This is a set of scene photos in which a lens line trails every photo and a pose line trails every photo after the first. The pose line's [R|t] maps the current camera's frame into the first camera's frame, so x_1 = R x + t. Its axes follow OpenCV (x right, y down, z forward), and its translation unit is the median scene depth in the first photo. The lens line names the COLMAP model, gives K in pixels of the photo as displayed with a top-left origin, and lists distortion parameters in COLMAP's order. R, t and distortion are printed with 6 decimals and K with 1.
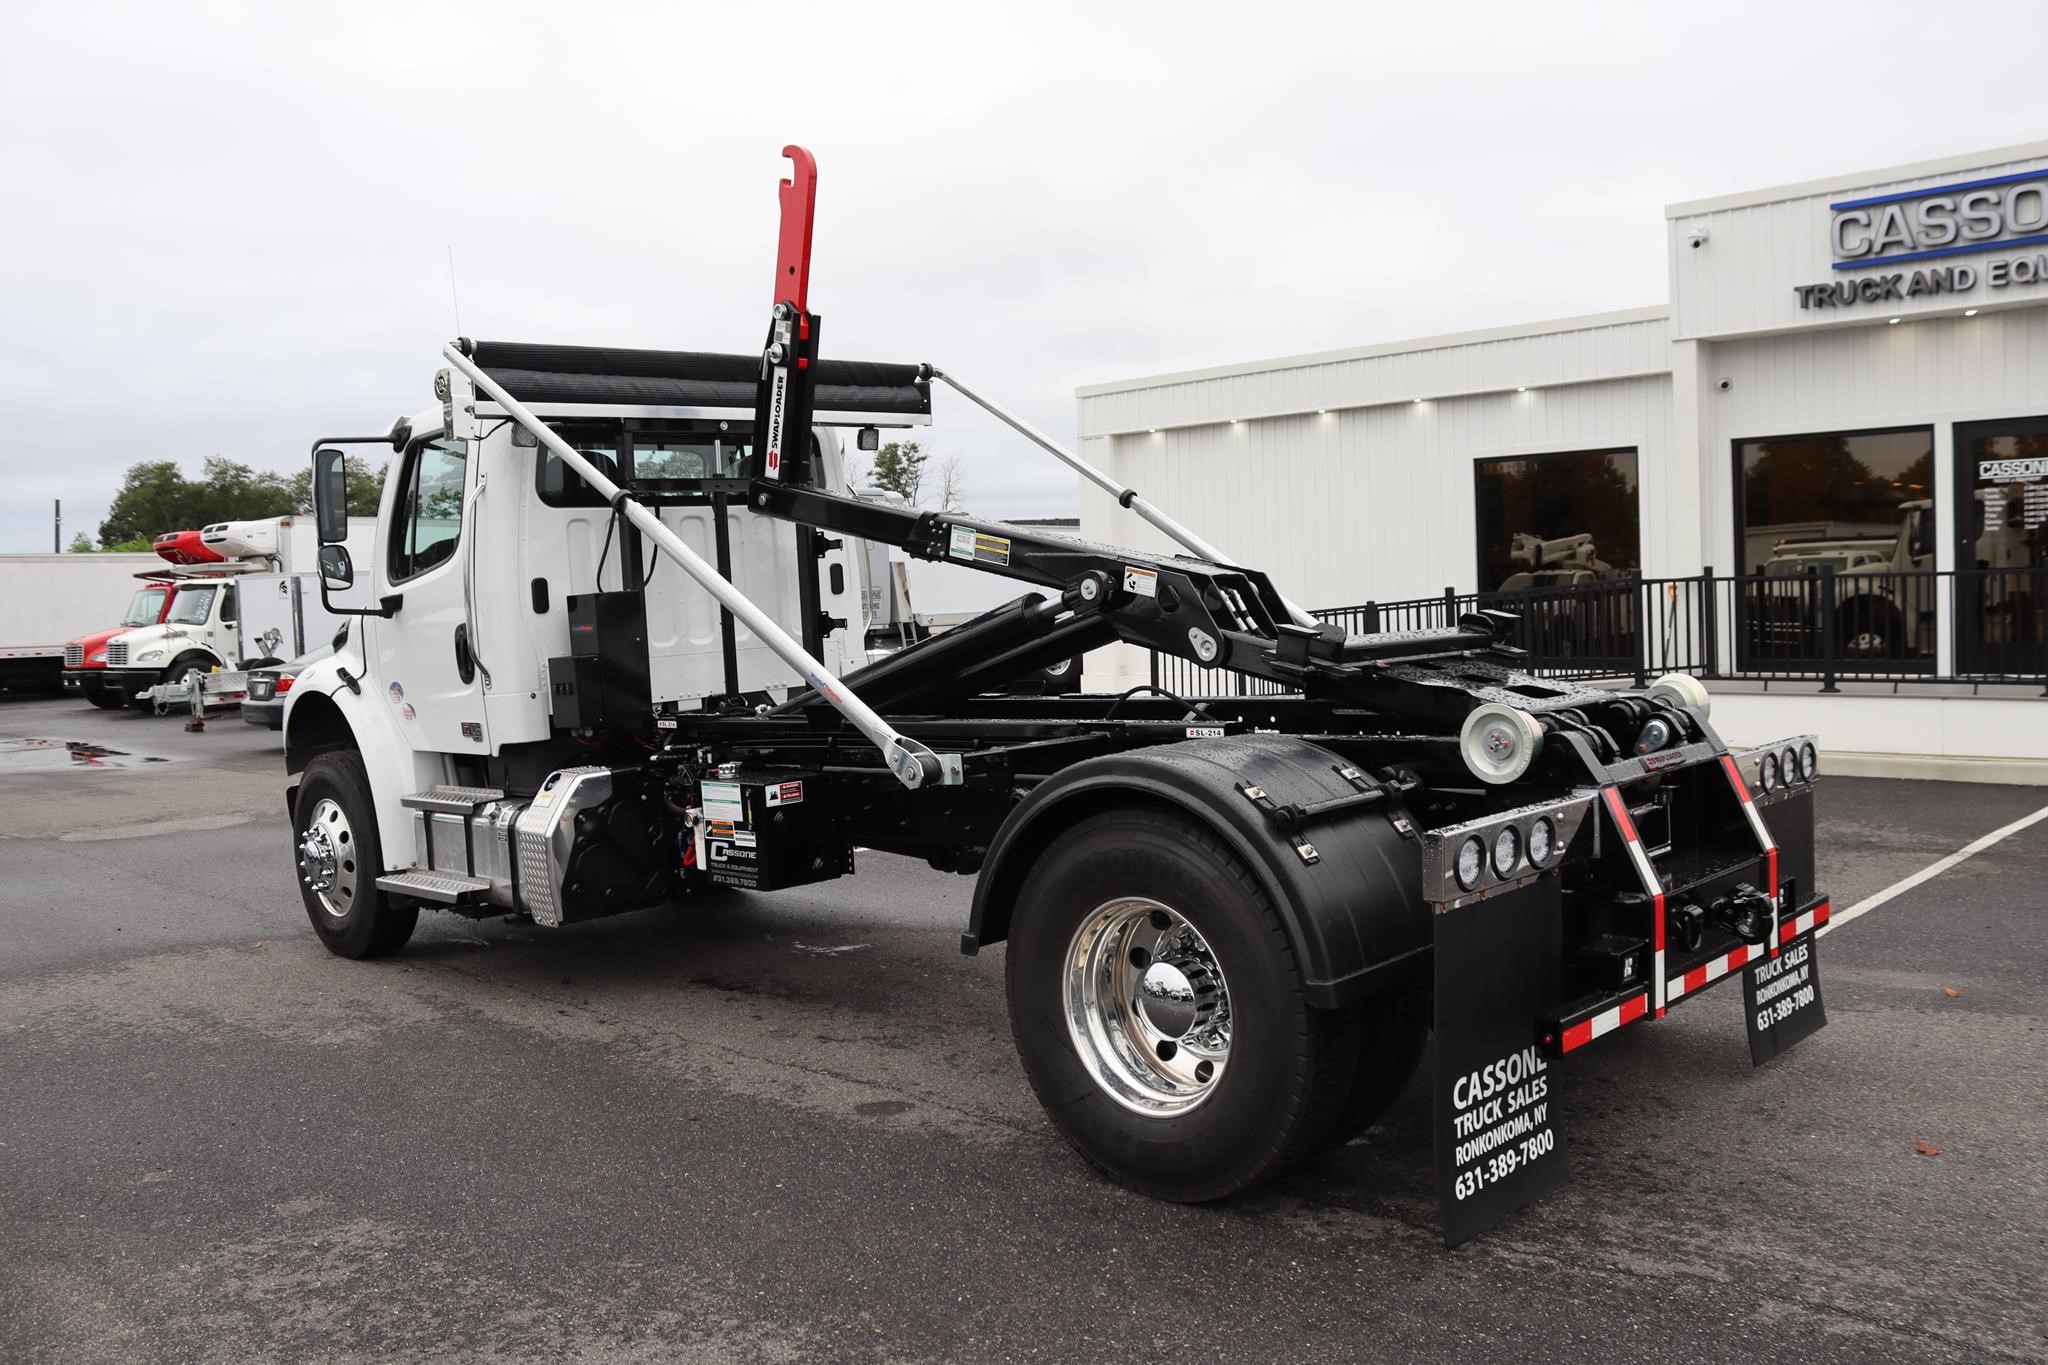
lens RADIAL K [[1735.6, 0, 1060.2], [0, 1735.6, 683.4], [0, 0, 1]] dist [-0.135621, 0.108132]
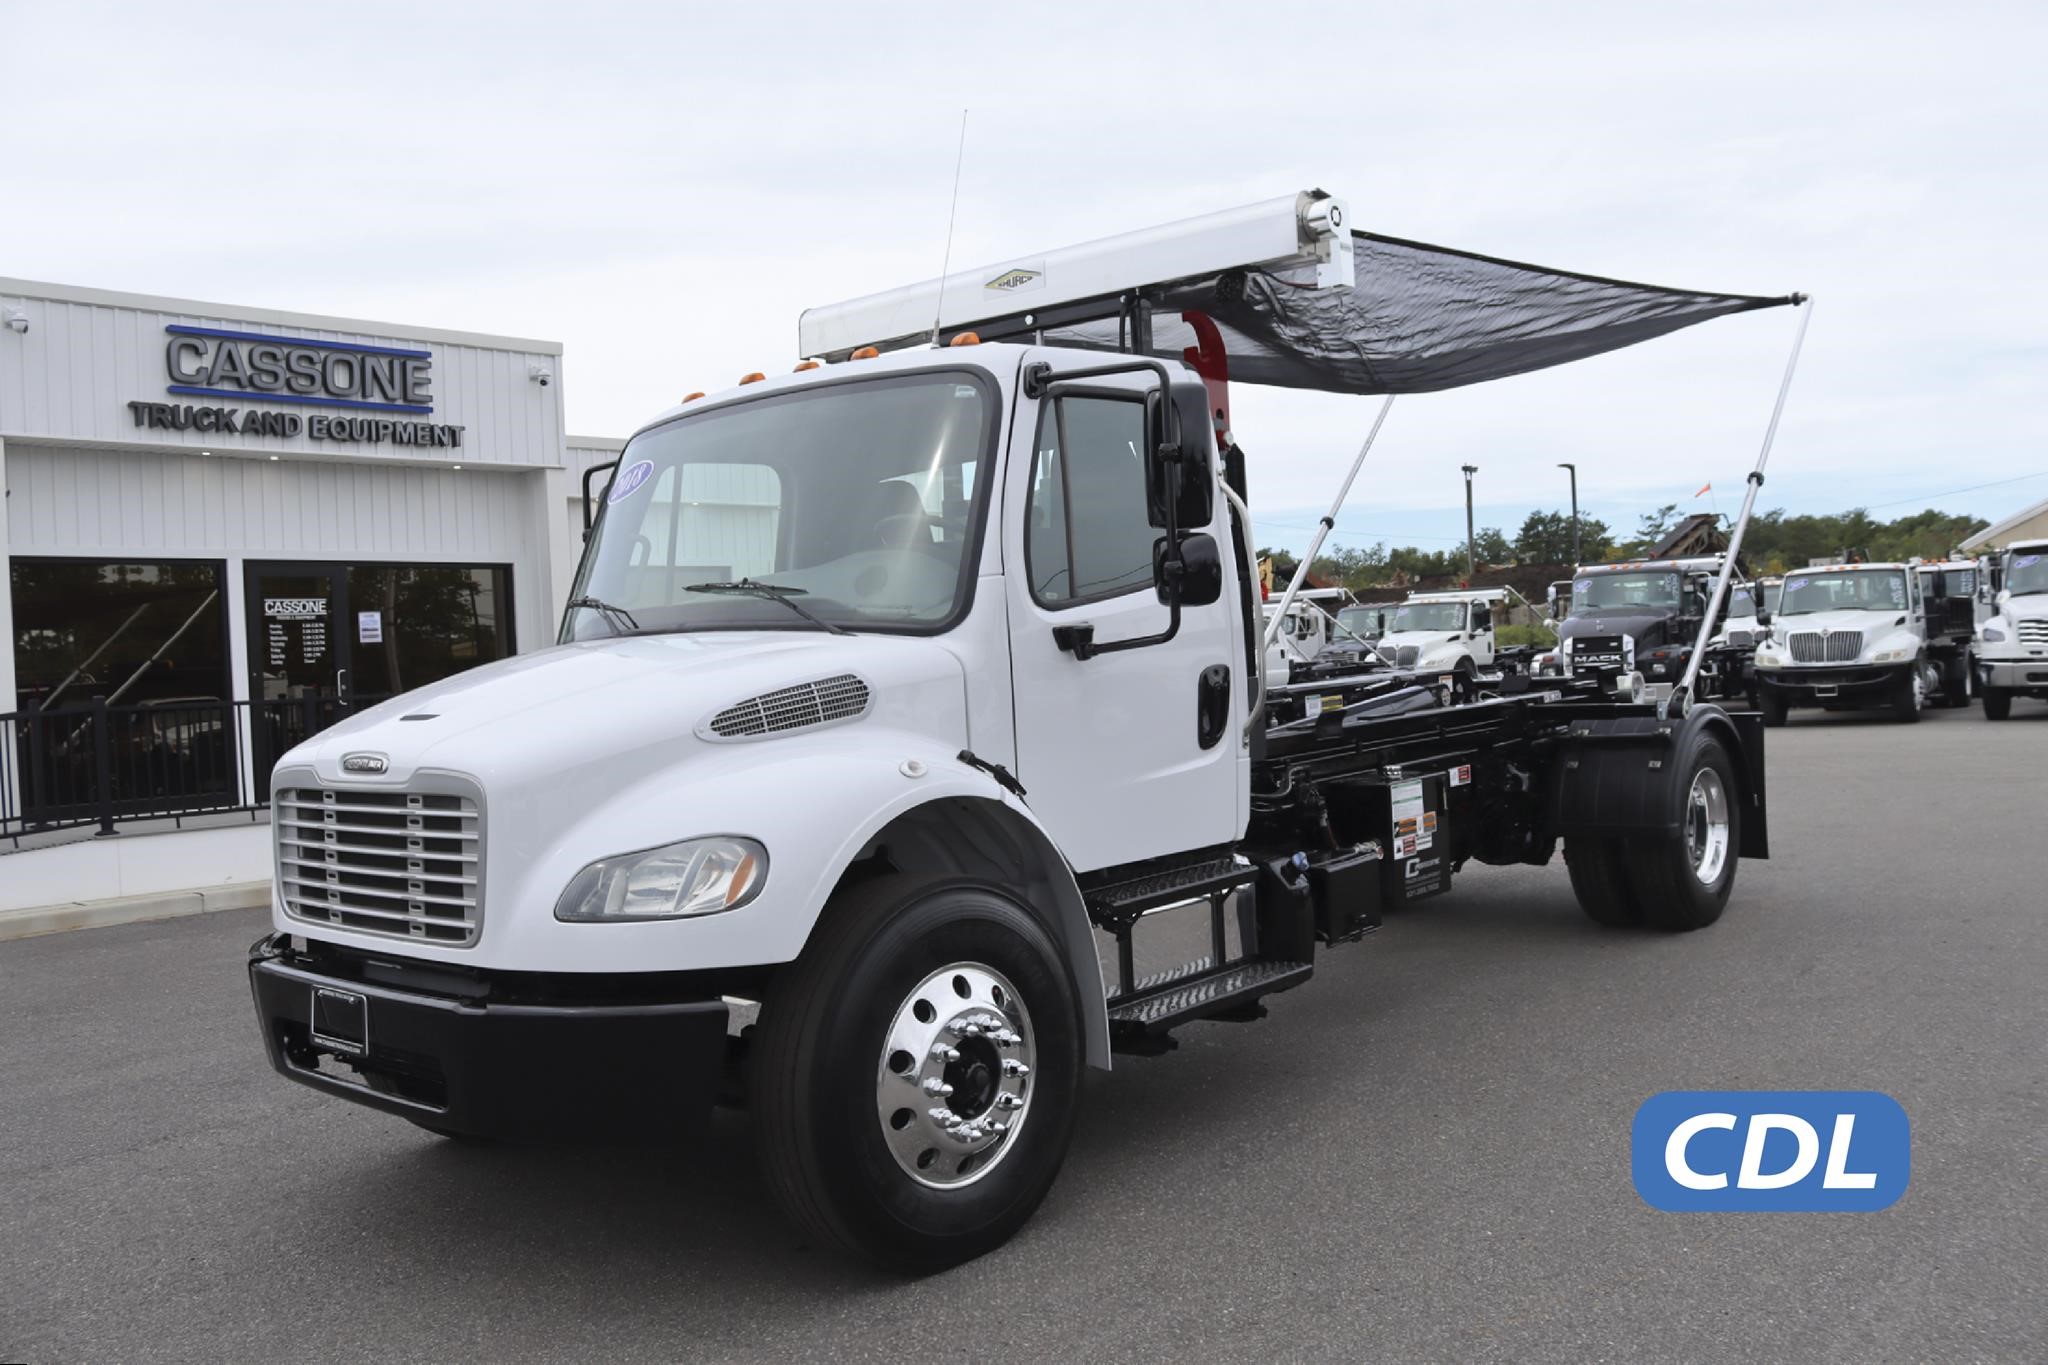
lens RADIAL K [[1735.6, 0, 1033.4], [0, 1735.6, 682.5], [0, 0, 1]] dist [-0.135621, 0.108132]
pose [[-0.061583, 0.031025, 0.997620, -0.541034], [0.108087, 0.993846, -0.024235, -0.002337], [-0.992232, 0.106337, -0.064557, 0.599743]]
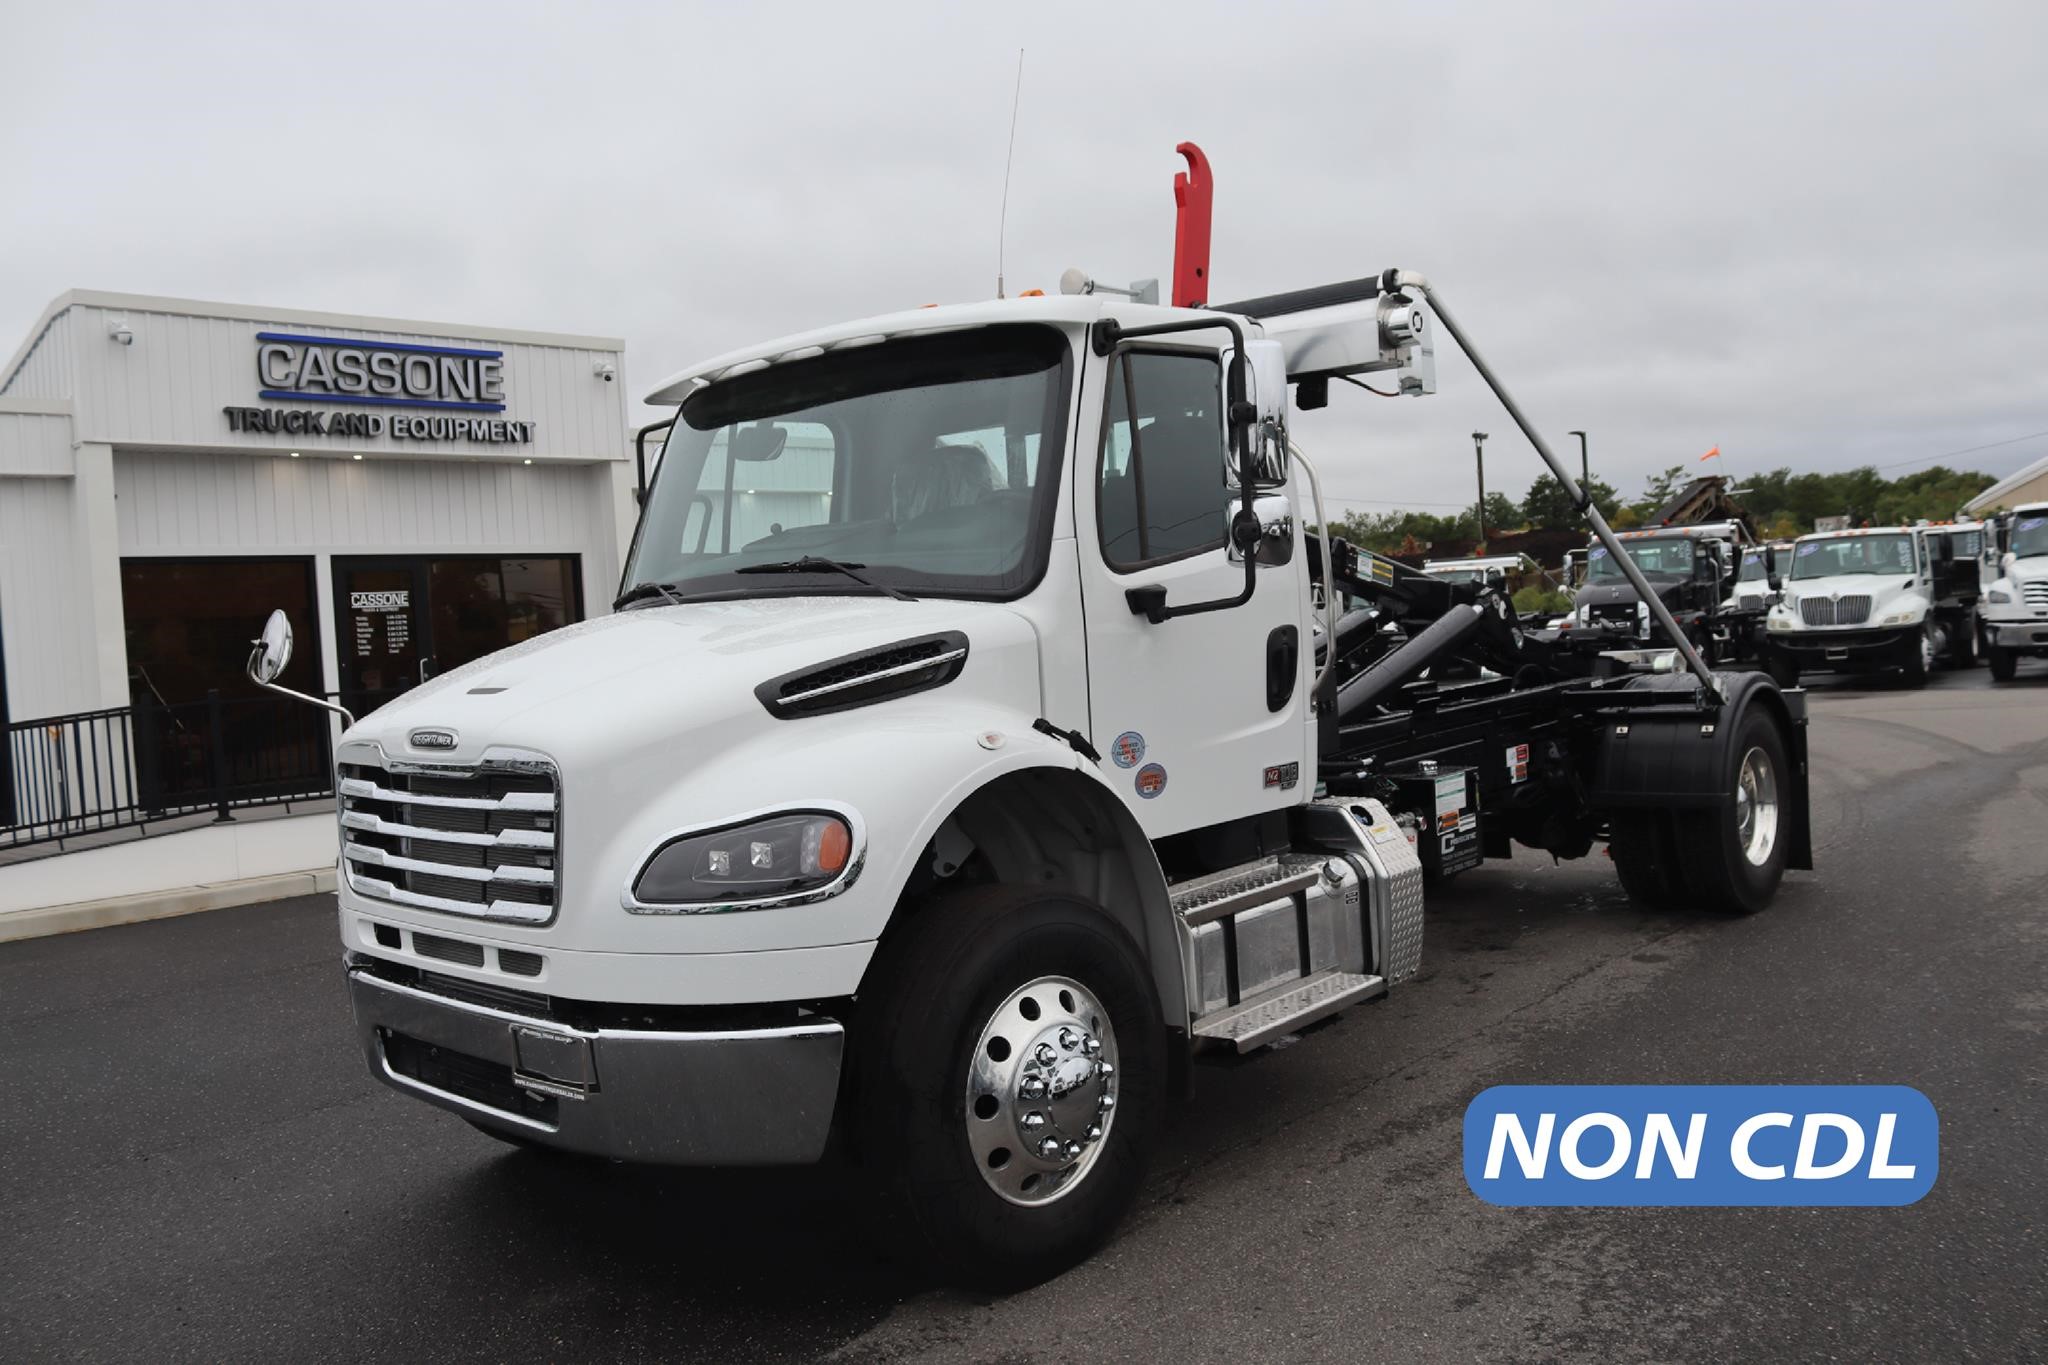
lens RADIAL K [[1735.6, 0, 1046.6], [0, 1735.6, 685.1], [0, 0, 1]] dist [-0.135621, 0.108132]
pose [[-0.064275, 0.012910, 0.997849, -0.593032], [0.123079, 0.992385, -0.004911, -0.010497], [-0.990313, 0.122499, -0.065375, 0.632866]]
